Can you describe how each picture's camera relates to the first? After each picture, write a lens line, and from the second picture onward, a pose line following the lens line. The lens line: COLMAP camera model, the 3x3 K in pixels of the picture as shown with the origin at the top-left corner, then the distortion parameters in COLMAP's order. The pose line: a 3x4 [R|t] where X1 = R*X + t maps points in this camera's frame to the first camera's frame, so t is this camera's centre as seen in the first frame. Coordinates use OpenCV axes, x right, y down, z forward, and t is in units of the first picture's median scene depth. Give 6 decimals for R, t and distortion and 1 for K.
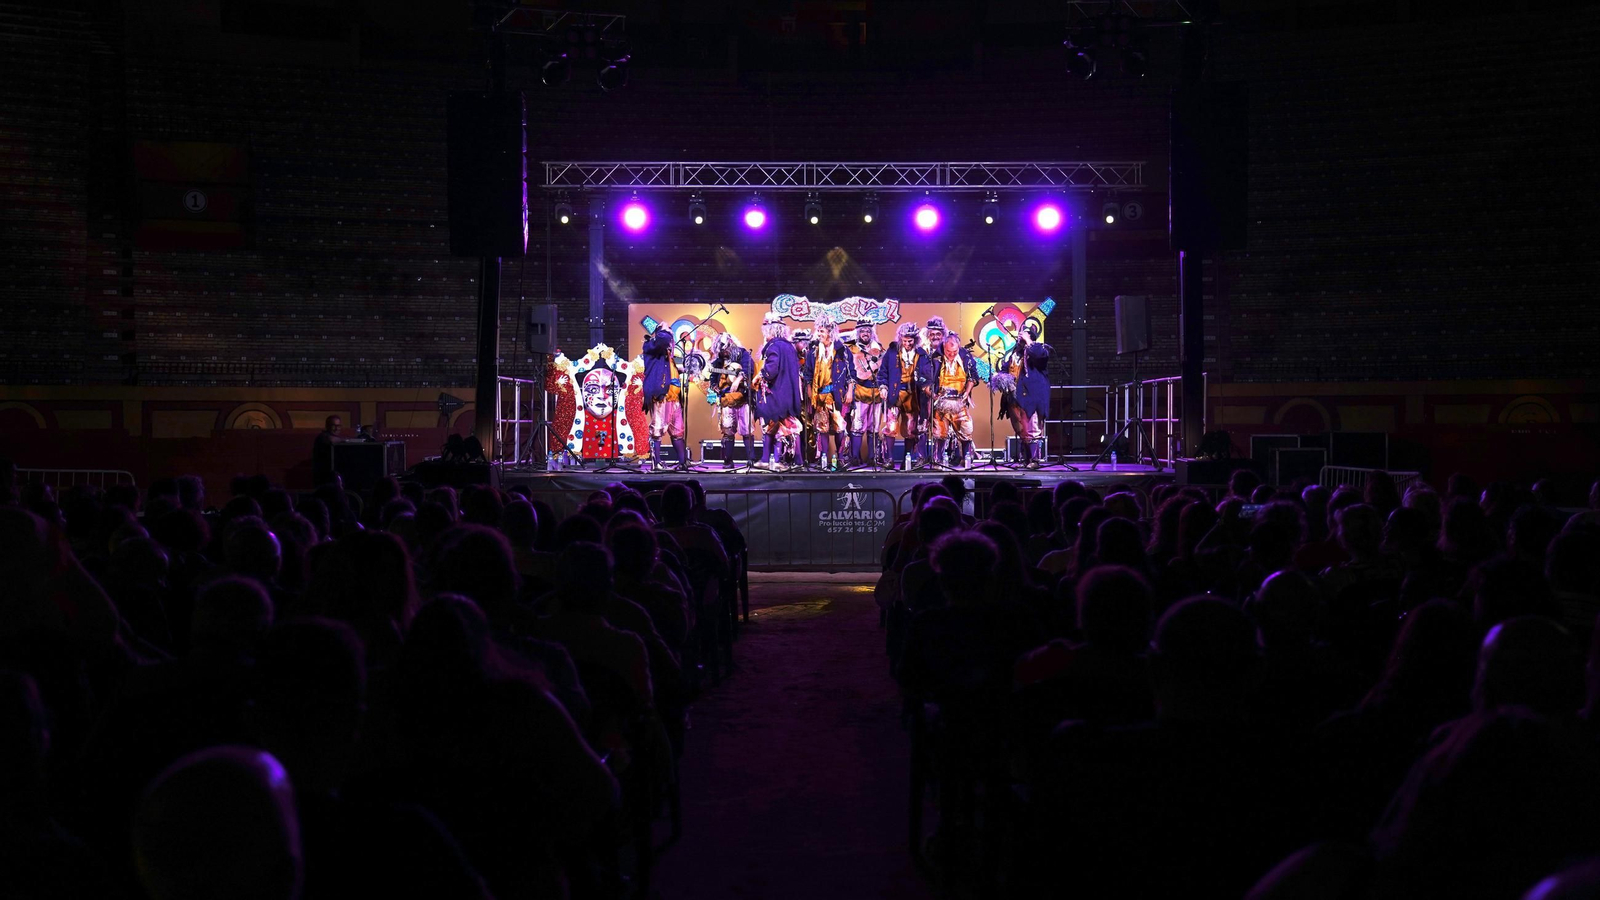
lens RADIAL K [[1593.8, 0, 800.0], [0, 1593.8, 450.0], [0, 0, 1]] dist [-0.013486, -0.007003]
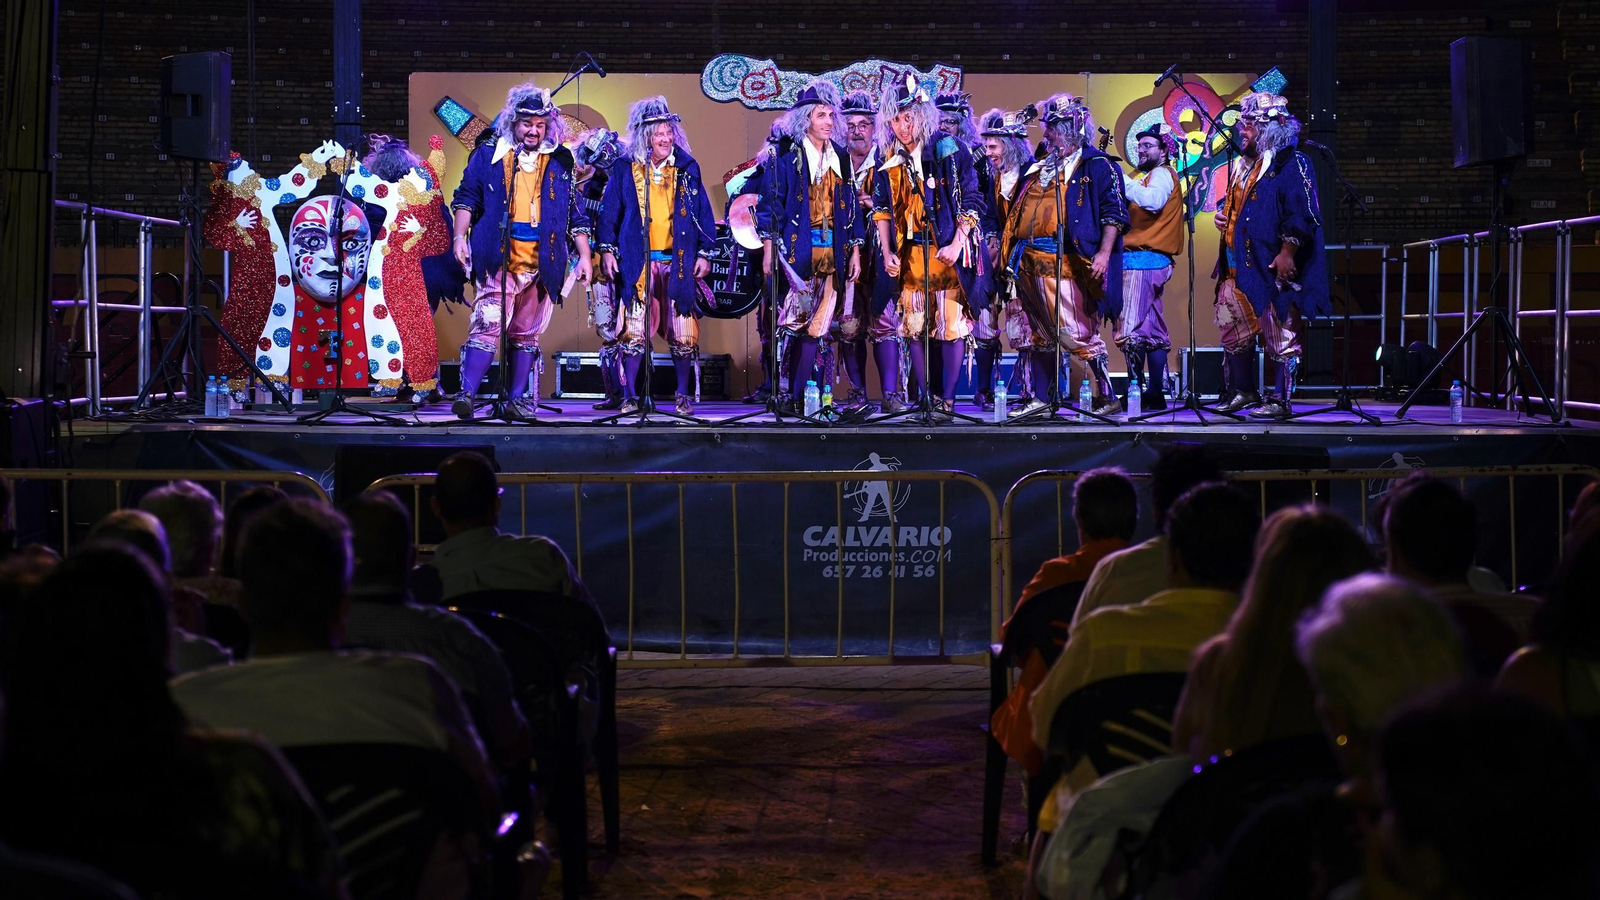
lens RADIAL K [[2517.0, 0, 800.0], [0, 2517.0, 450.0], [0, 0, 1]] dist [0.025819, 0.017651]
pose [[0.999880, 0.005590, 0.014457, 0.001881], [-0.006047, 0.999478, 0.031738, -0.001166], [-0.014272, -0.031822, 0.999392, 0.259313]]
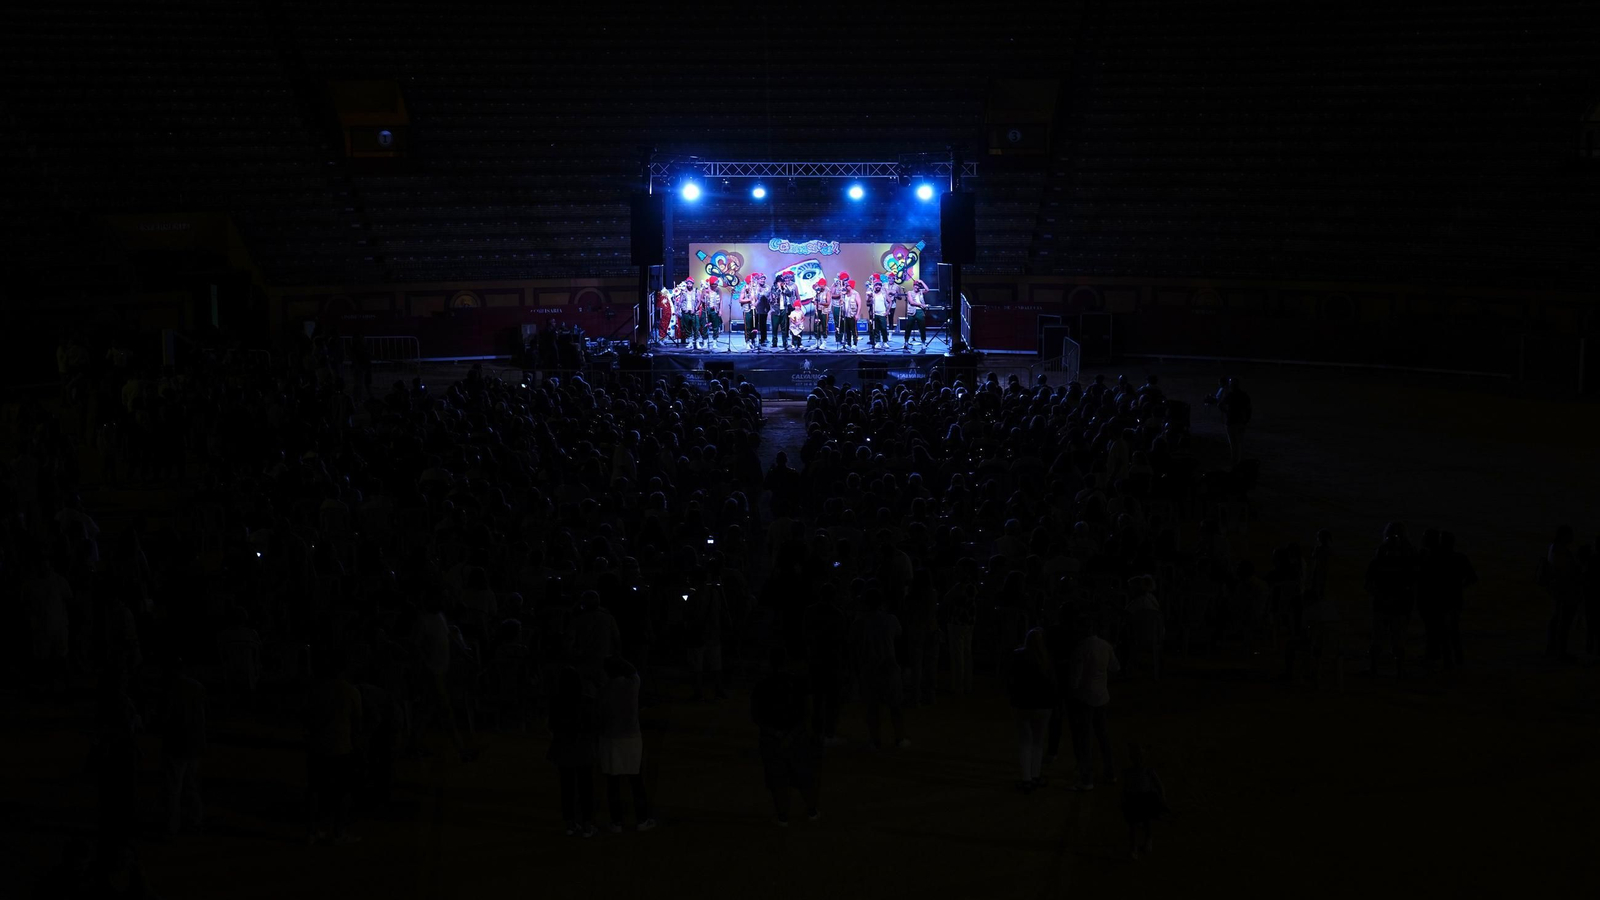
lens RADIAL K [[2284.1, 0, 800.0], [0, 2284.1, 450.0], [0, 0, 1]] dist [-0.001853, -0.001094]
pose [[0.999999, -0.000335, -0.001264, 0.024104], [0.000499, 0.991221, 0.132215, -0.233873], [0.001209, -0.132216, 0.991220, -1.842629]]
